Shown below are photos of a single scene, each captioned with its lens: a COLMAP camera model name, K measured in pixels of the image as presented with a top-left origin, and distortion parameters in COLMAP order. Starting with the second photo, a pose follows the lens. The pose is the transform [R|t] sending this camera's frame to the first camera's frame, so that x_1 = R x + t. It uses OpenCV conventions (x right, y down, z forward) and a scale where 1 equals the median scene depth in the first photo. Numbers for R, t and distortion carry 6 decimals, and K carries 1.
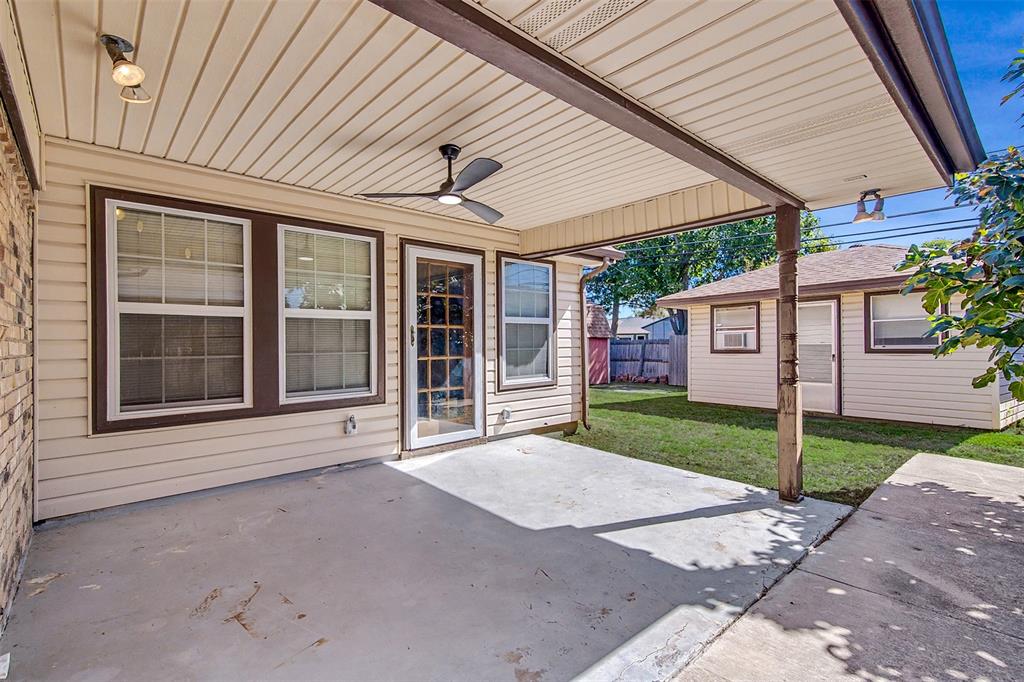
lens RADIAL K [[479.1, 0, 509.3], [0, 479.1, 344.8], [0, 0, 1]] dist [0.003923, 0.000206]
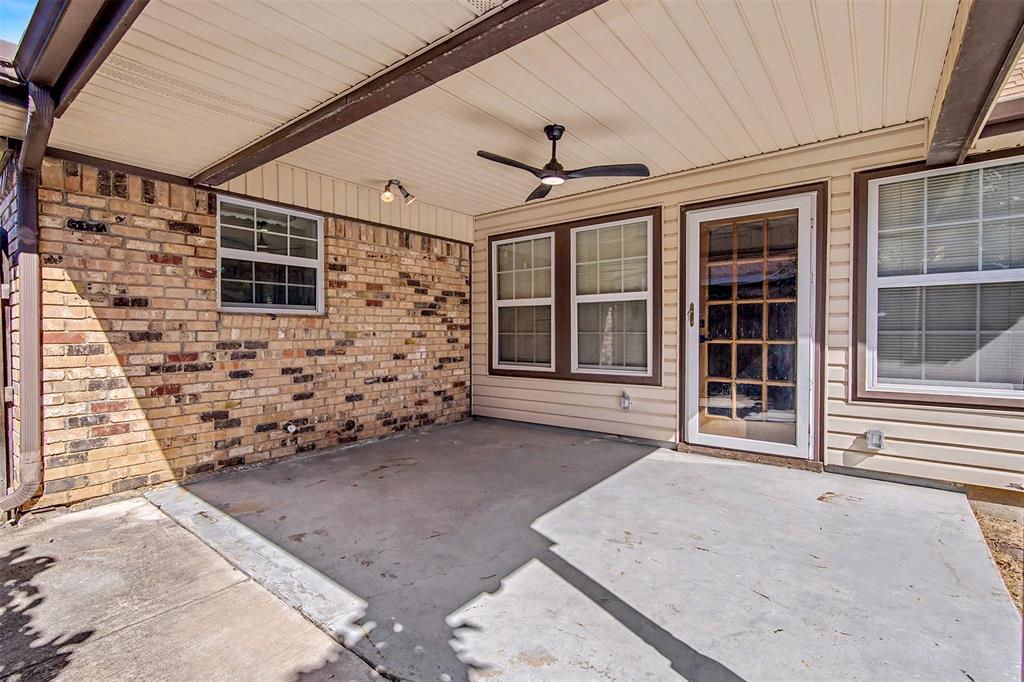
lens RADIAL K [[479.1, 0, 509.3], [0, 479.1, 344.8], [0, 0, 1]] dist [0.003923, 0.000206]
pose [[0.155118, 0.039262, -0.987115, 0.659411], [0.001257, 0.999201, 0.039941, 0.000701], [0.987895, -0.007436, 0.154945, 0.571881]]
